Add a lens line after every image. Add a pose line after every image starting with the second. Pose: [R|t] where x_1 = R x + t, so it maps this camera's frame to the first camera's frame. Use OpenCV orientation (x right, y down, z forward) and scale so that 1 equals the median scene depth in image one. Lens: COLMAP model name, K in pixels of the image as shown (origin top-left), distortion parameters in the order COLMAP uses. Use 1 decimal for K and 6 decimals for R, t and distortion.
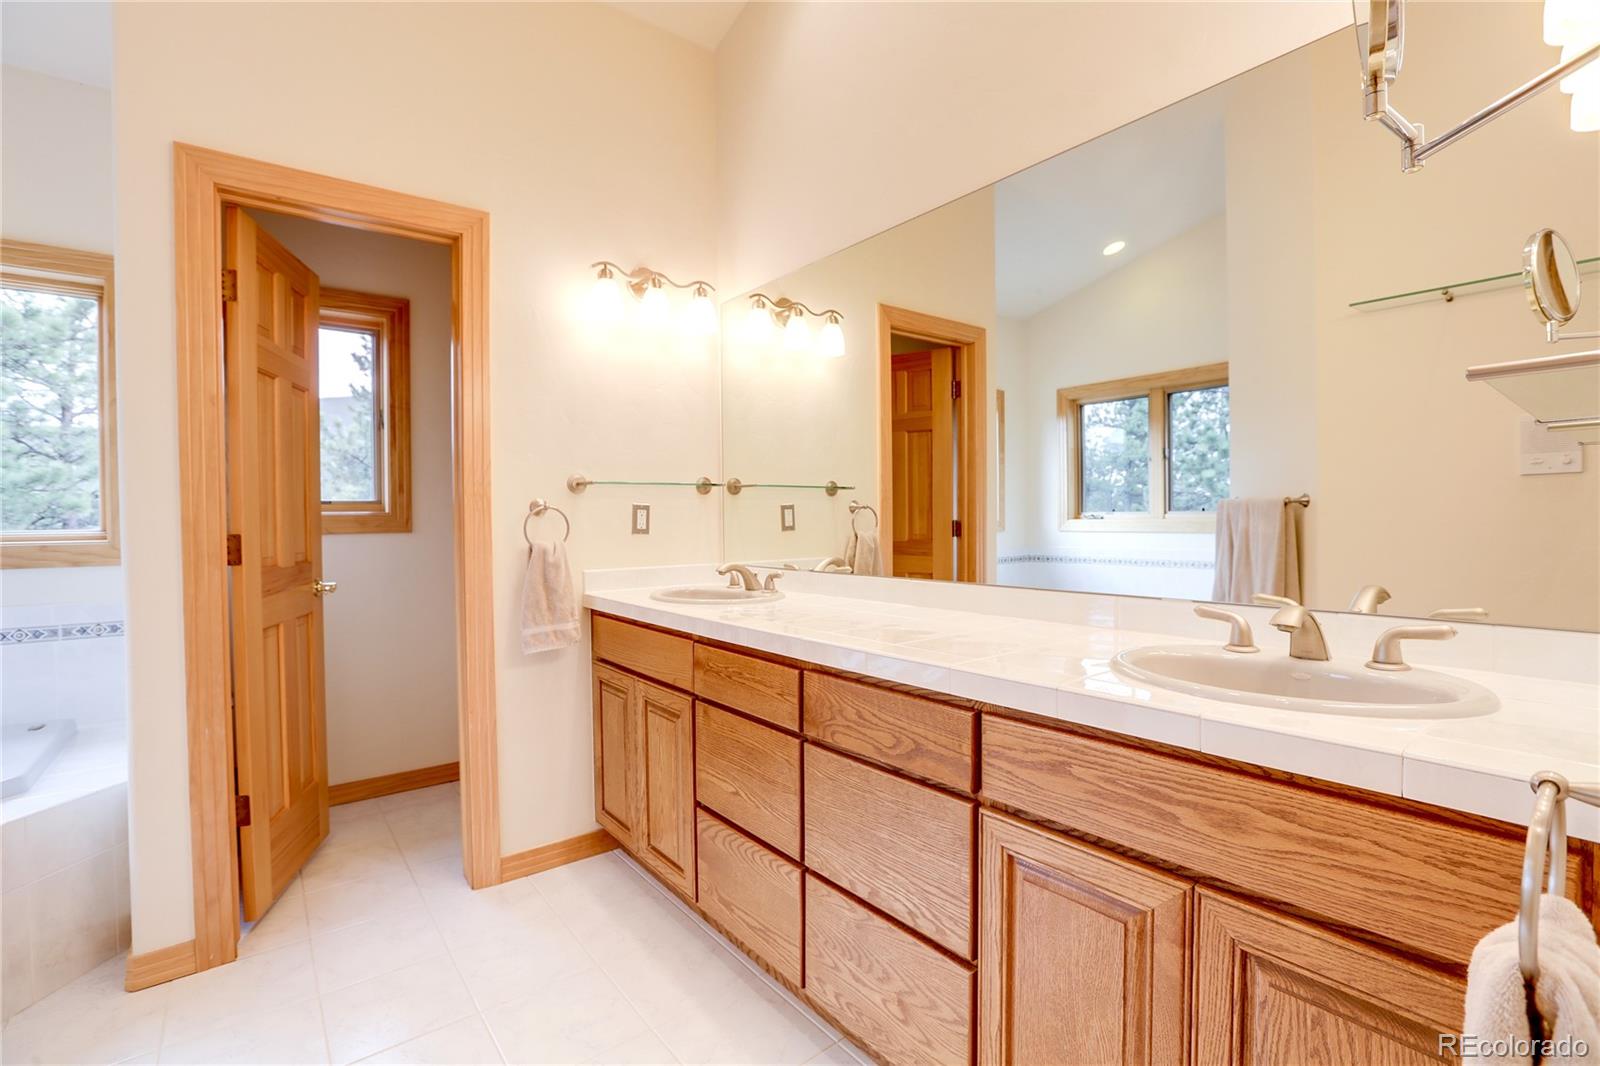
lens RADIAL K [[714.9, 0, 804.6], [0, 714.9, 529.4], [0, 0, 1]] dist [-0.030264, 0.004755]
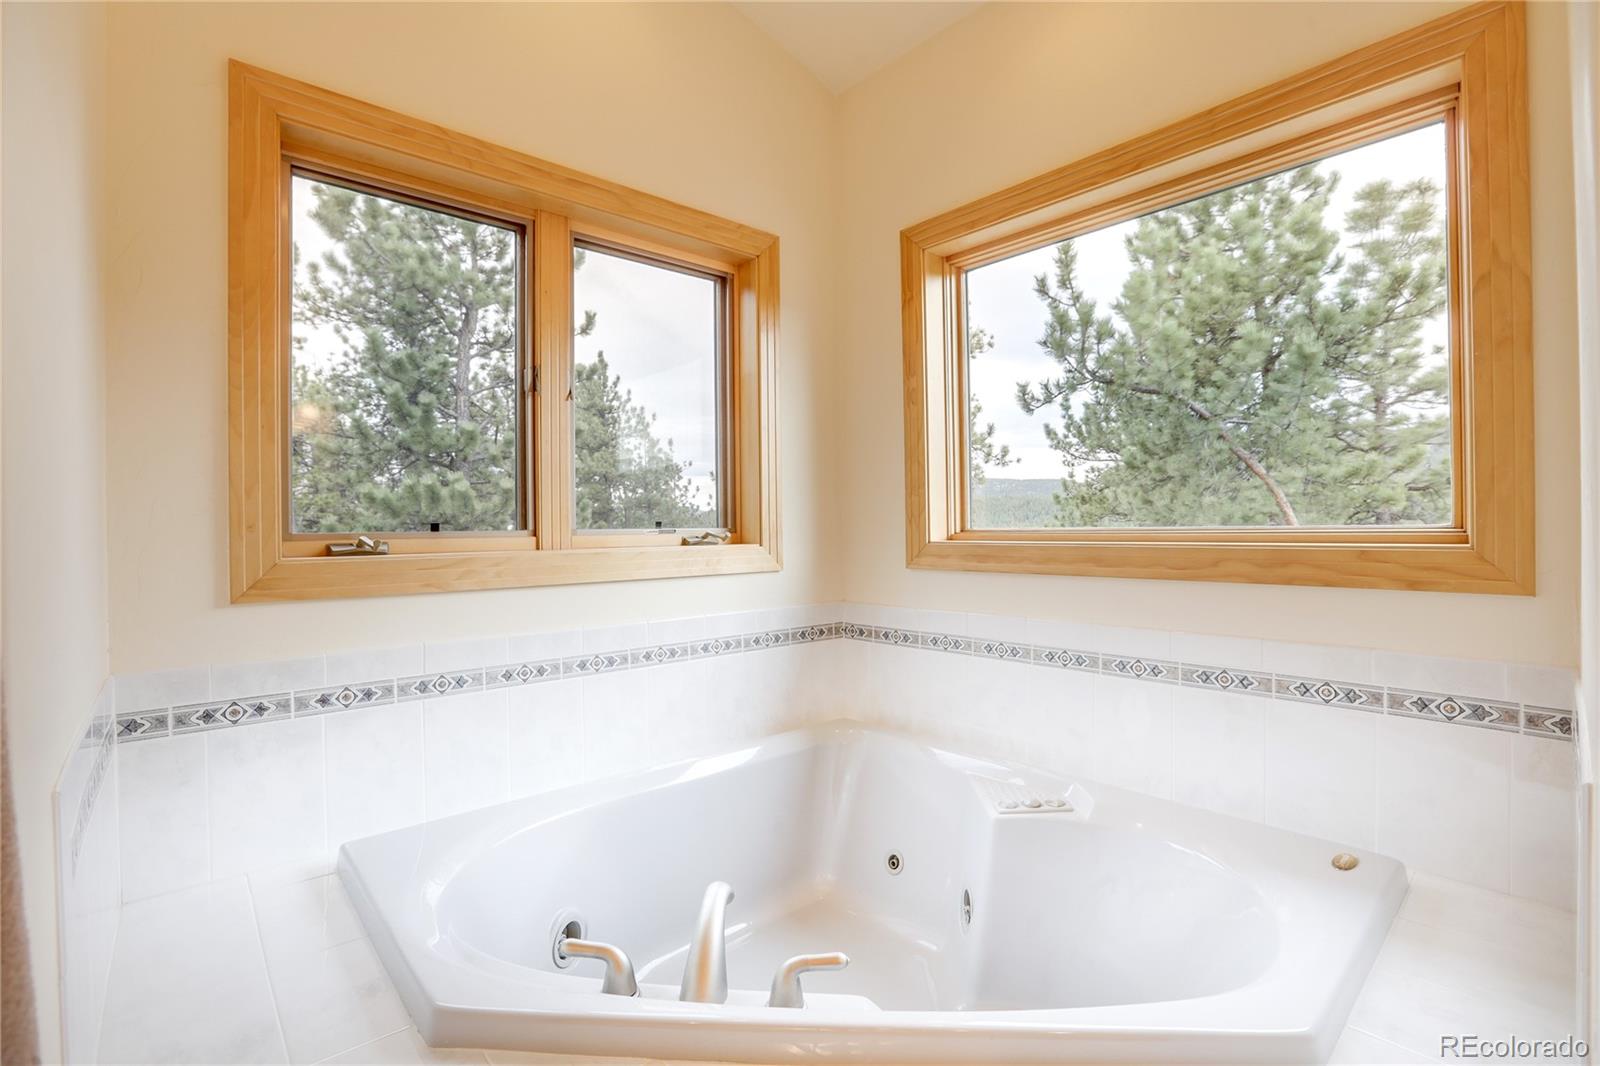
lens RADIAL K [[714.9, 0, 802.9], [0, 714.9, 527.7], [0, 0, 1]] dist [-0.030264, 0.004755]
pose [[0.070422, 0.008750, -0.997479, -0.152570], [-0.003777, 0.999957, 0.008505, -0.000125], [0.997510, 0.003168, 0.070452, 0.137367]]
